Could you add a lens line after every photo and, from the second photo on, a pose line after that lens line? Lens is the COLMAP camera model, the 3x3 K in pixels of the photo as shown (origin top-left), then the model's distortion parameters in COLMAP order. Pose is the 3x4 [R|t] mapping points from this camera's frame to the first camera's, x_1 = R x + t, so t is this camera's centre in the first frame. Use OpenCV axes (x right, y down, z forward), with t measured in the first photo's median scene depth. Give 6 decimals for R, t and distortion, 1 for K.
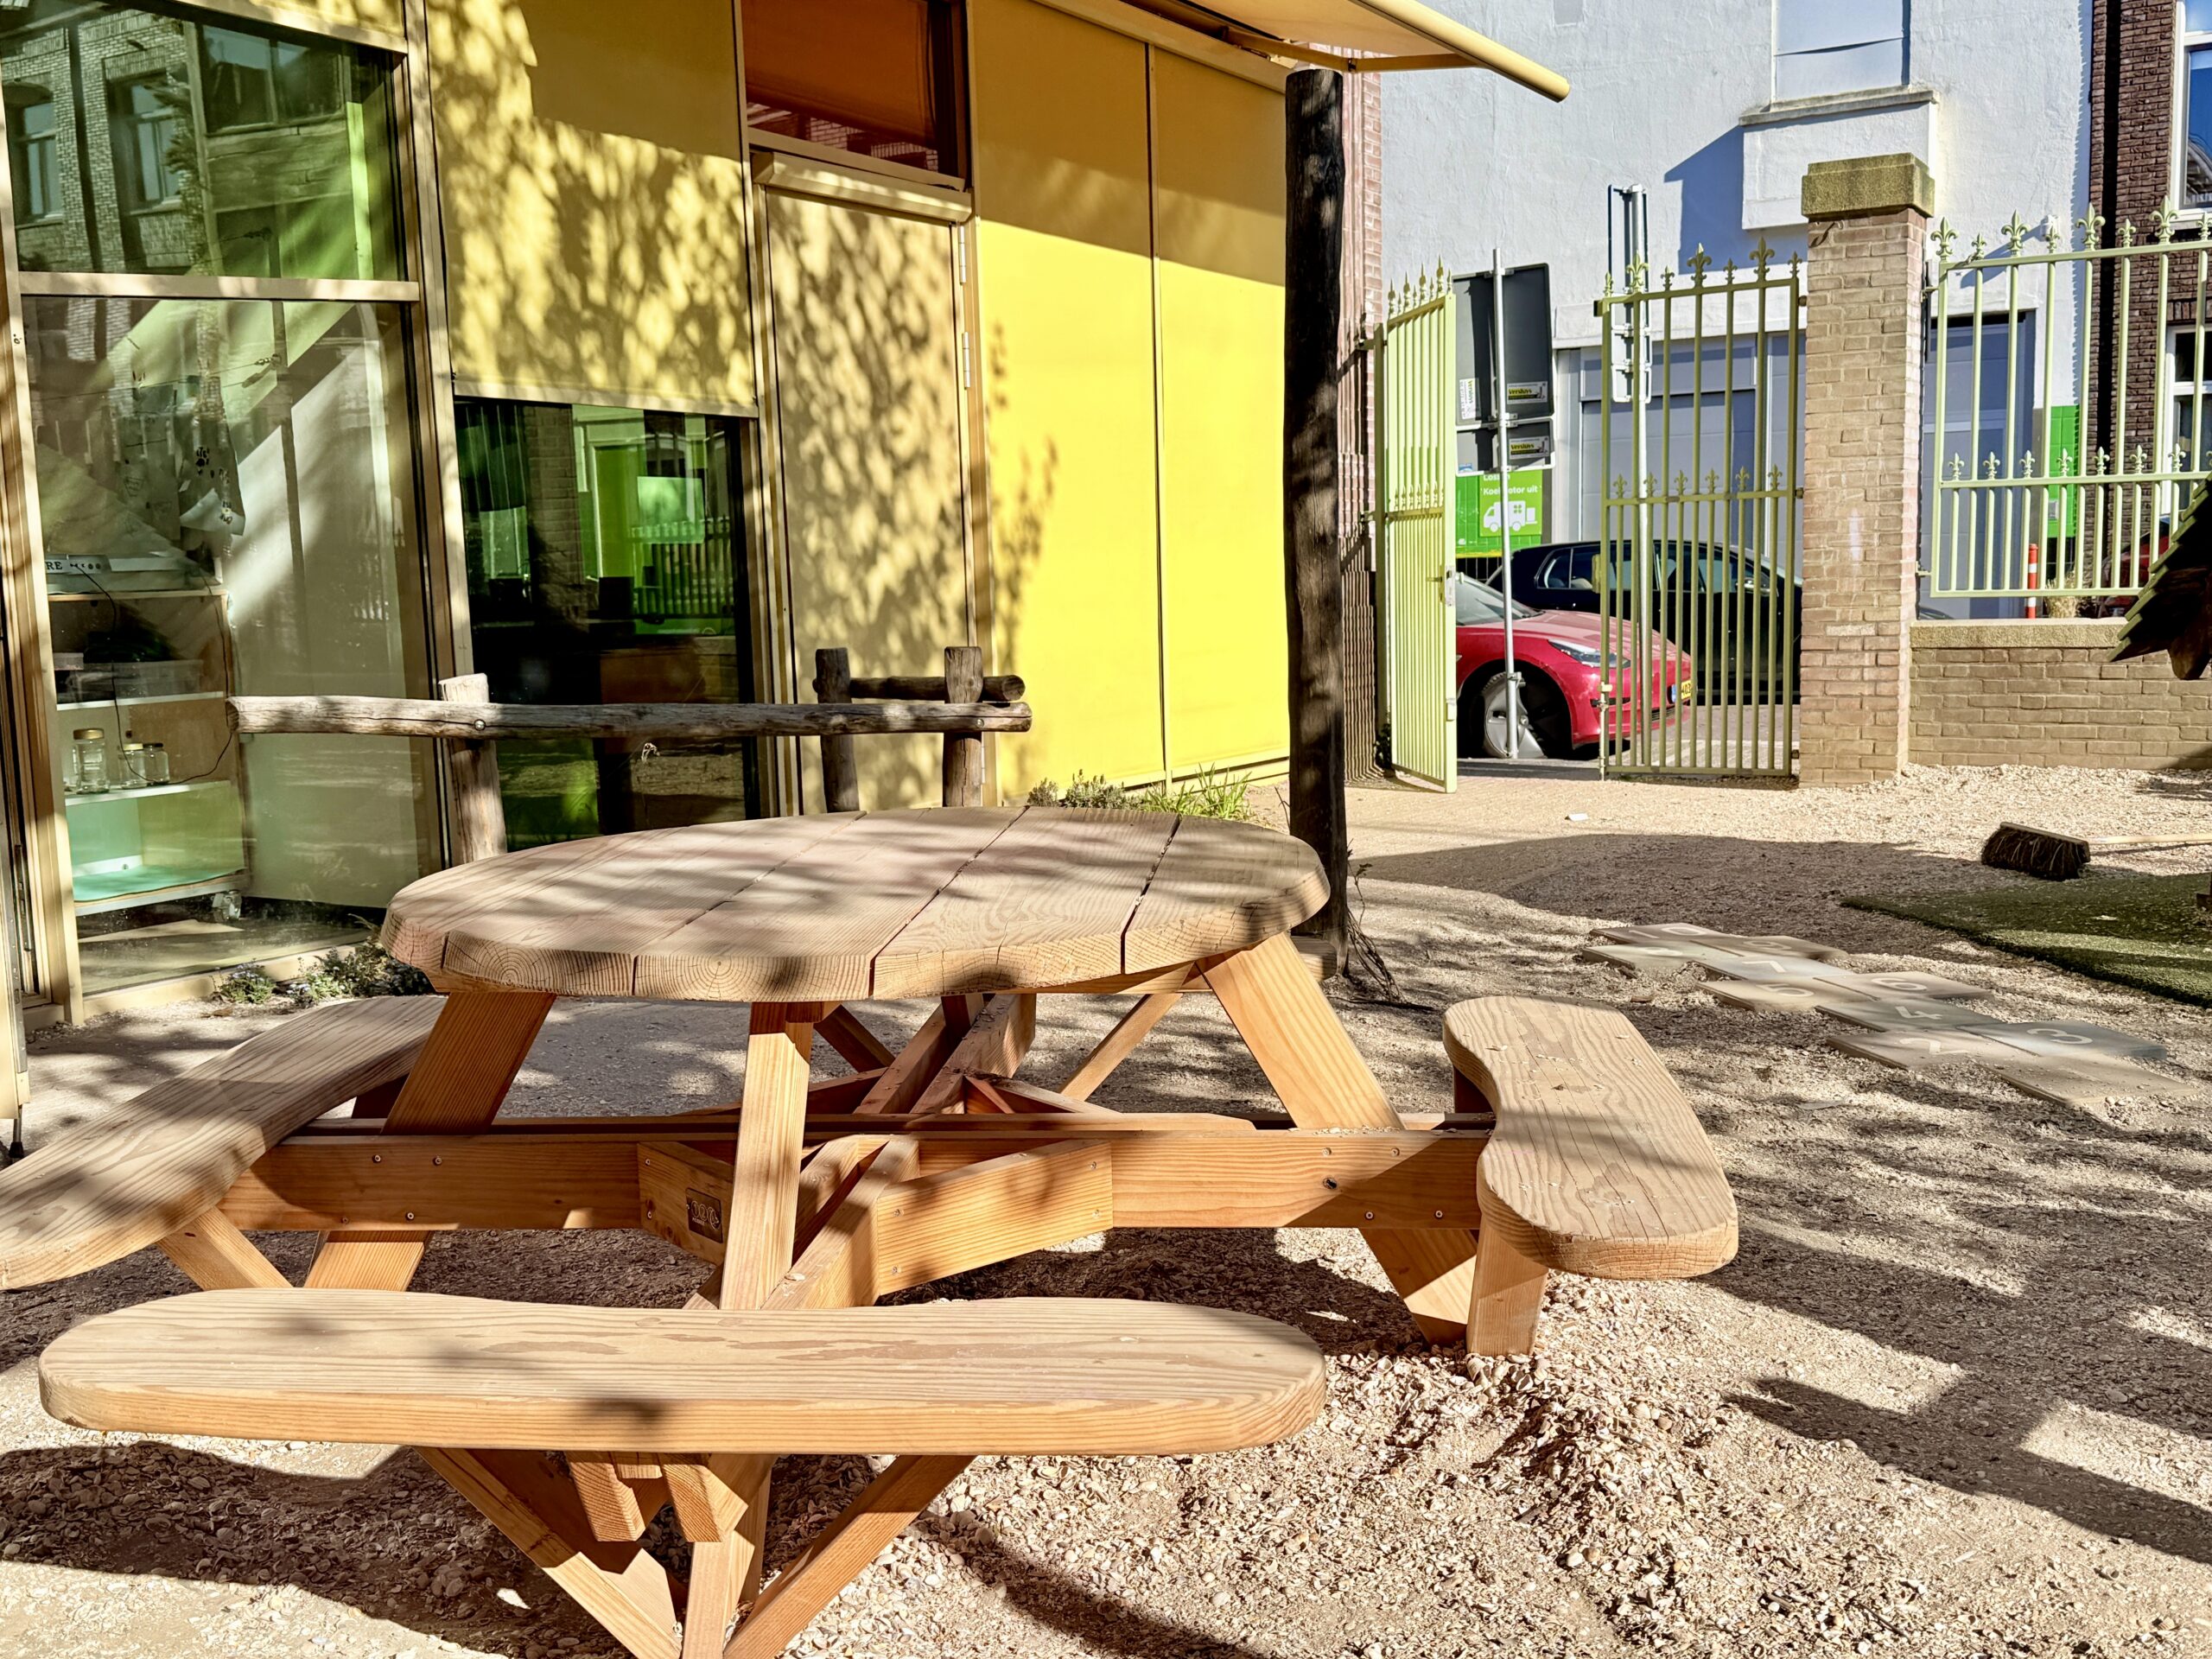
lens RADIAL K [[2117.8, 0, 1136.1], [0, 2117.8, 824.9], [0, 0, 1]] dist [0.209572, -0.472633]
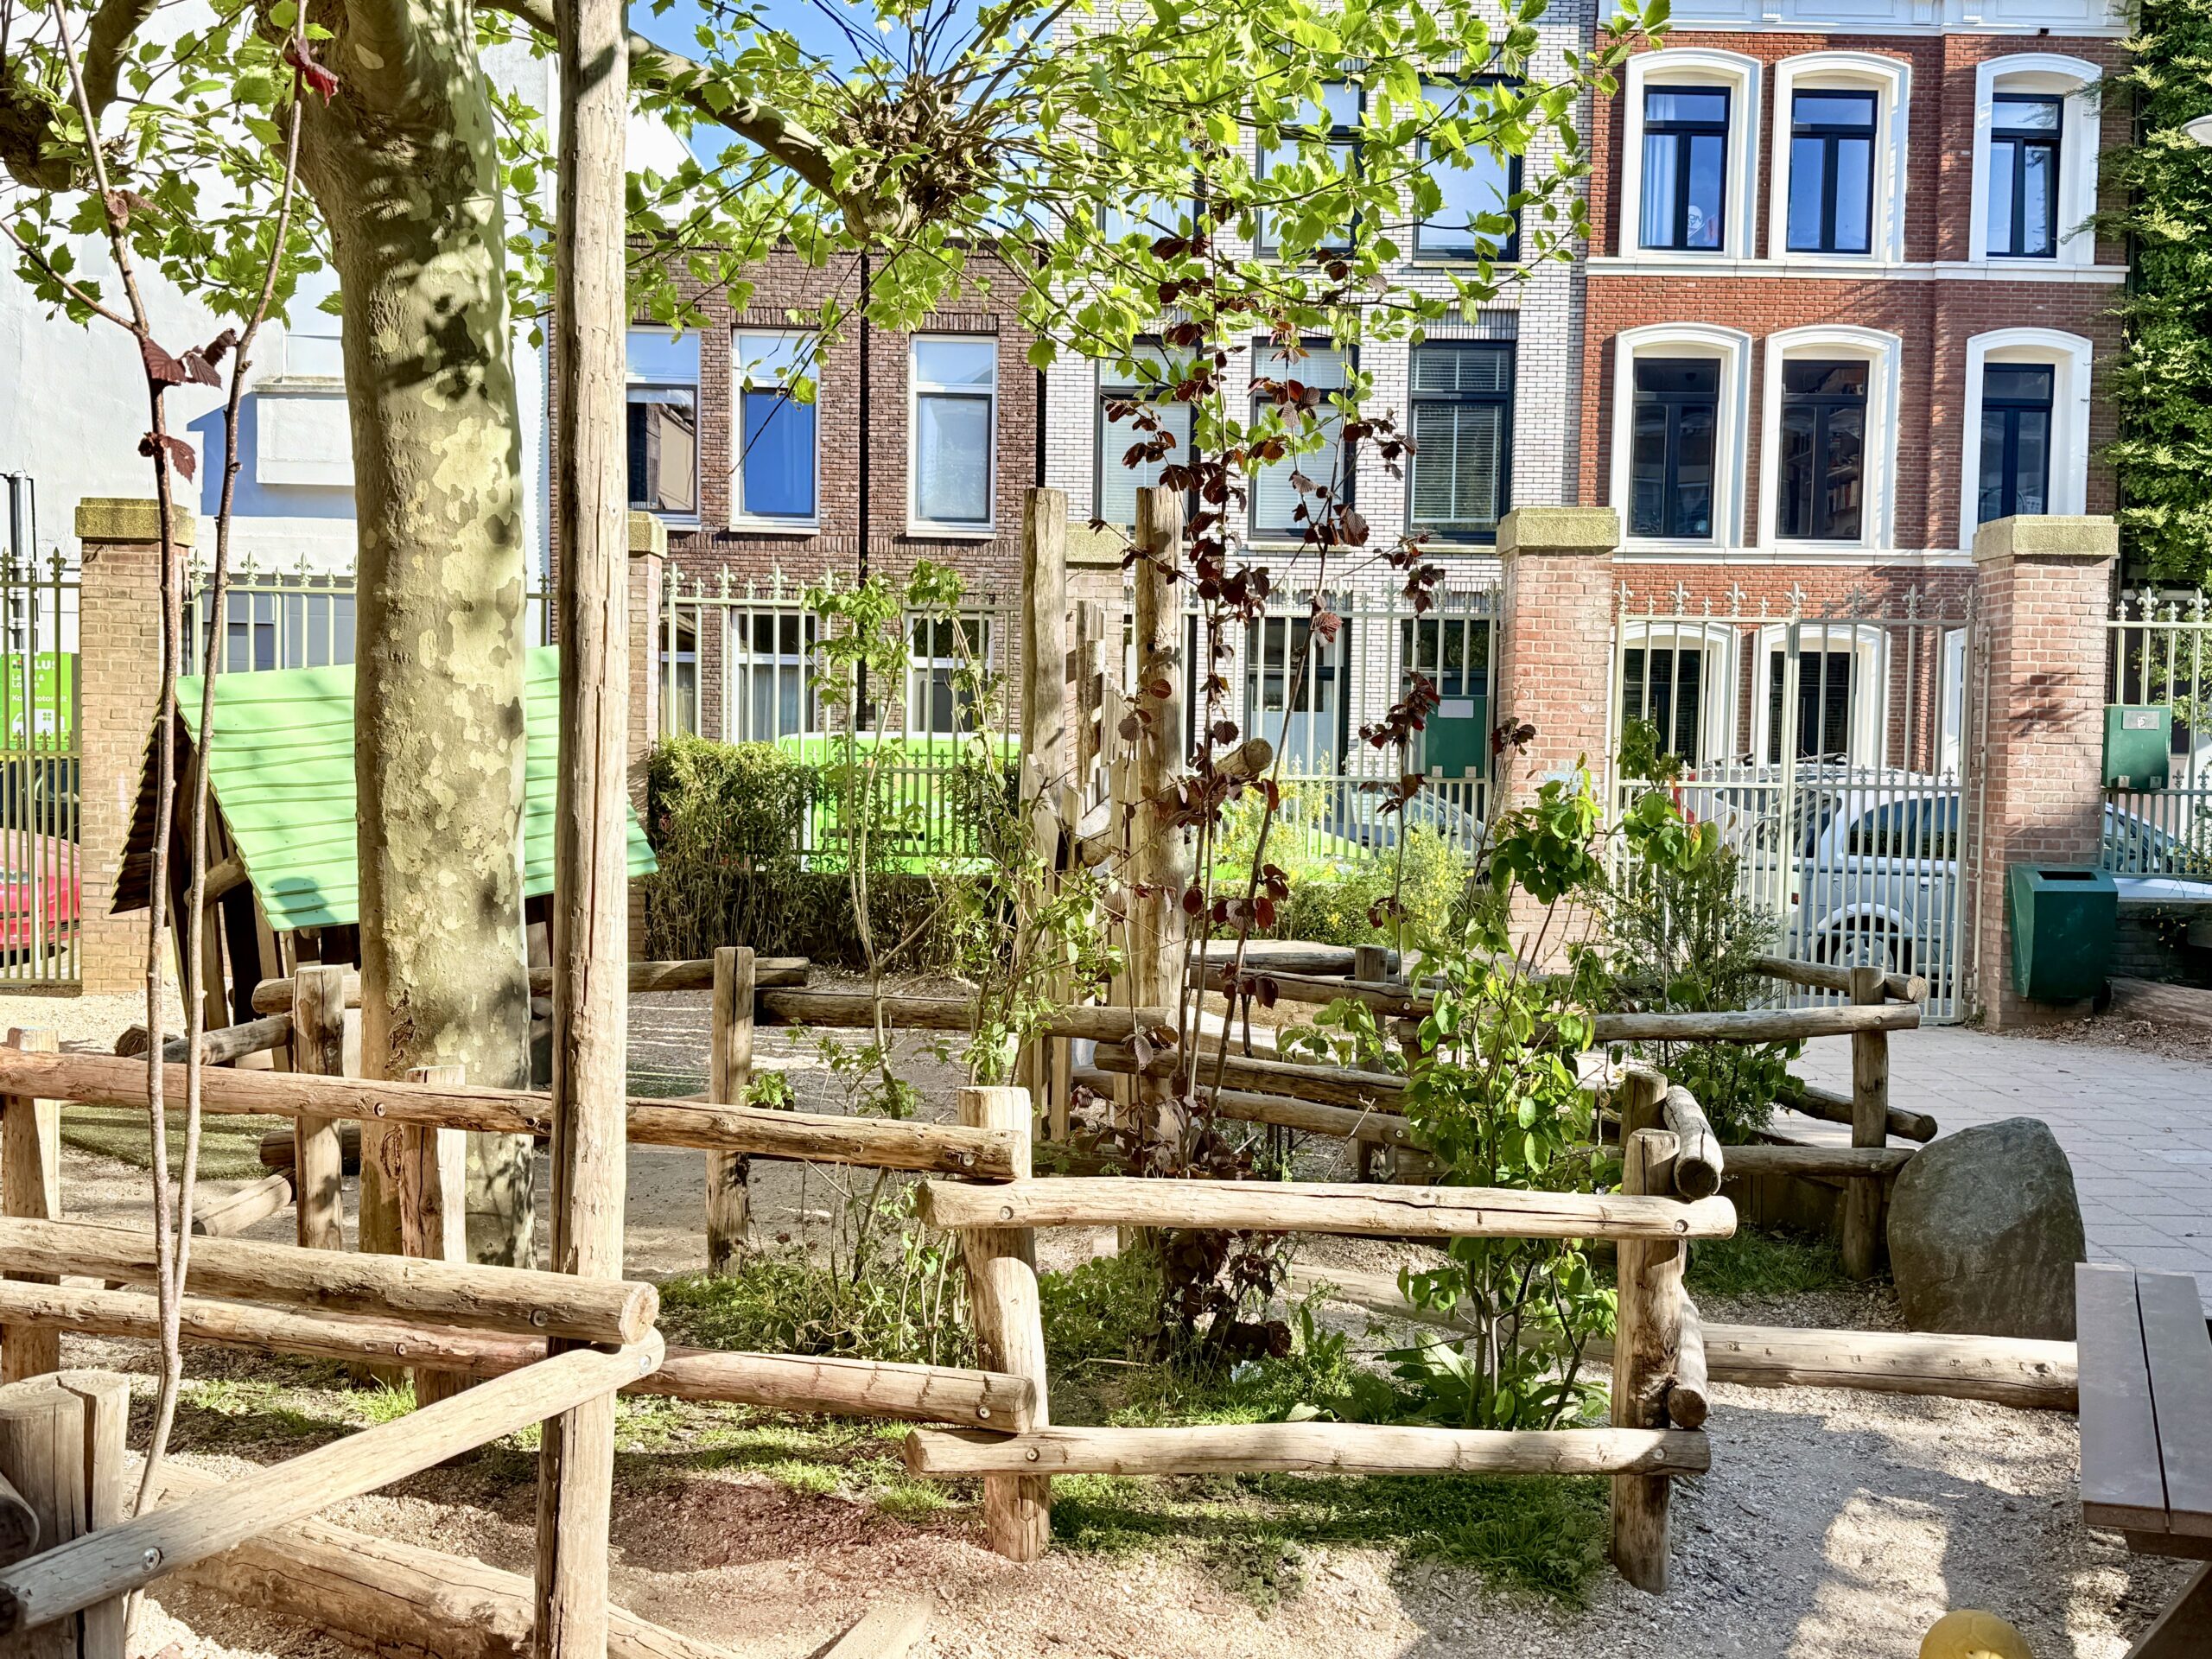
lens RADIAL K [[2121.0, 0, 1094.1], [0, 2121.0, 839.0], [0, 0, 1]] dist [0.155052, -0.320051]
pose [[0.852498, 0.021388, 0.522293, 0.236712], [0.020428, 0.997036, -0.074172, -0.004677], [-0.522332, 0.073901, 0.849534, -0.520199]]
